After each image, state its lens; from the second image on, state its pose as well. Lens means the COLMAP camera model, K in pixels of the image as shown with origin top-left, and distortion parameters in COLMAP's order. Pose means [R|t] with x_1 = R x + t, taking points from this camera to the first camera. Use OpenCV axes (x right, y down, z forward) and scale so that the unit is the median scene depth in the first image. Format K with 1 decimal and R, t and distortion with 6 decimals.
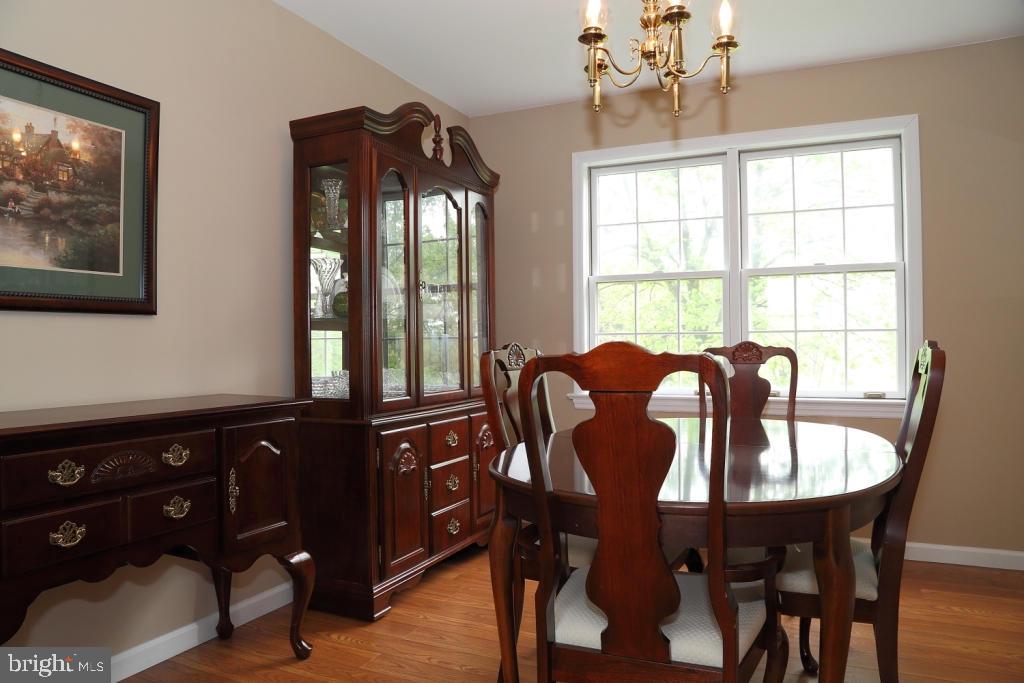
lens RADIAL K [[702.6, 0, 511.0], [0, 702.6, 345.2], [0, 0, 1]] dist [-0.125270, 0.070446]
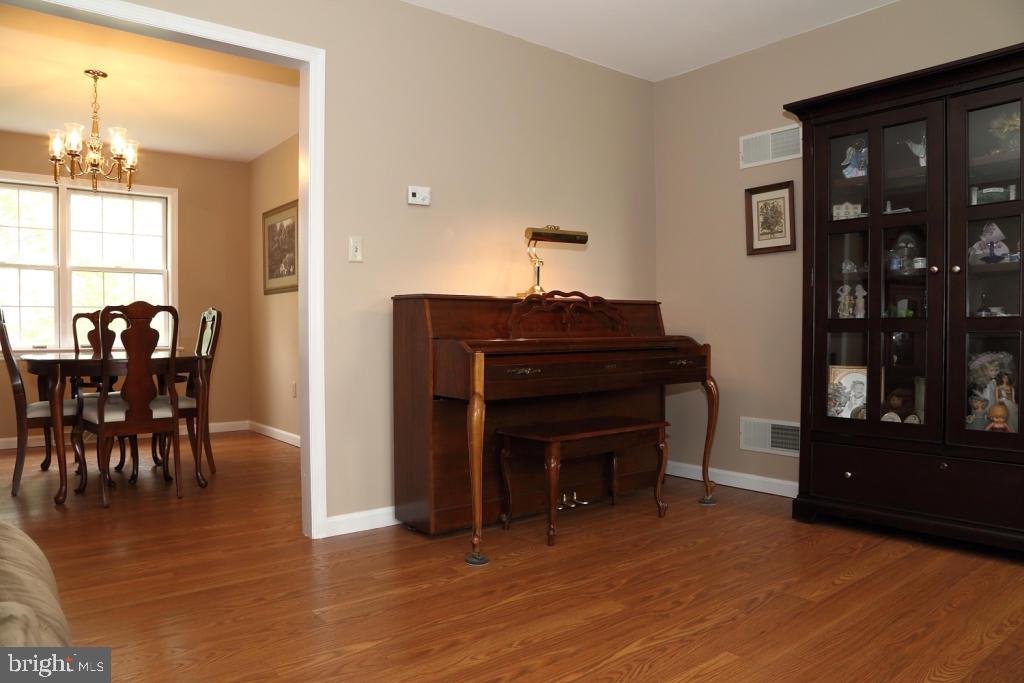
lens RADIAL K [[702.6, 0, 511.0], [0, 702.6, 345.2], [0, 0, 1]] dist [-0.125270, 0.070446]
pose [[0.443818, -0.011232, 0.896047, -0.697415], [-0.000396, 0.999919, 0.012730, 0.058022], [-0.896117, -0.006004, 0.443777, -0.672174]]
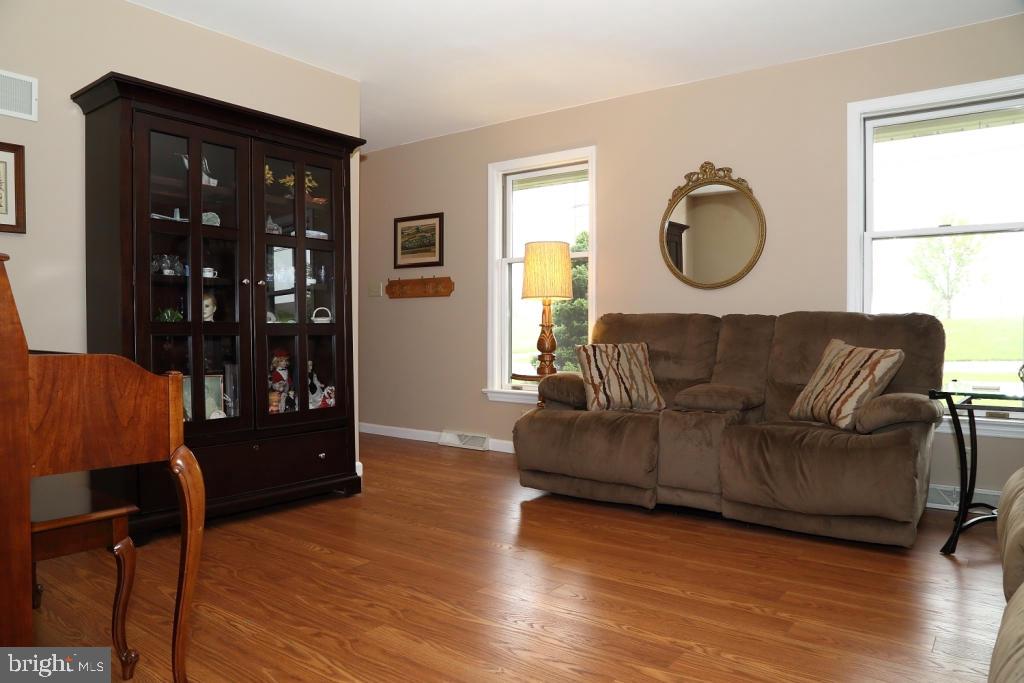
lens RADIAL K [[702.6, 0, 511.0], [0, 702.6, 345.2], [0, 0, 1]] dist [-0.125270, 0.070446]
pose [[-0.976670, -0.000882, 0.214744, -0.261827], [0.003274, 0.999814, 0.019001, 0.047860], [-0.214721, 0.019261, -0.976486, 0.197066]]
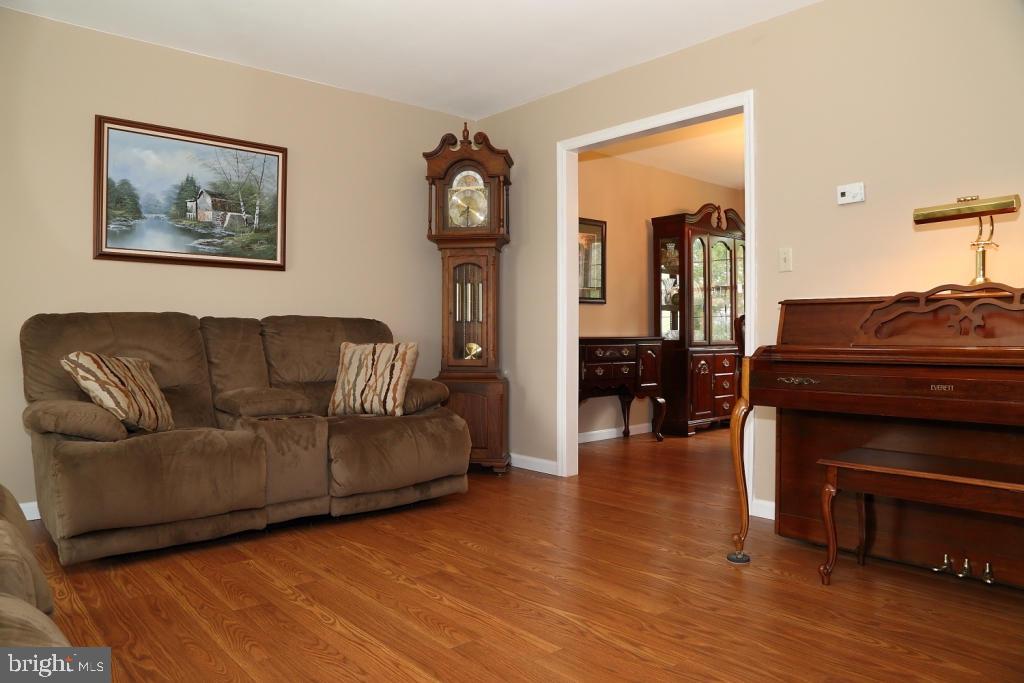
lens RADIAL K [[702.6, 0, 511.0], [0, 702.6, 345.2], [0, 0, 1]] dist [-0.125270, 0.070446]
pose [[0.915263, 0.010079, -0.402731, 0.168499], [-0.002400, 0.999806, 0.019568, 0.044674], [0.402850, -0.016943, 0.915109, -1.192220]]
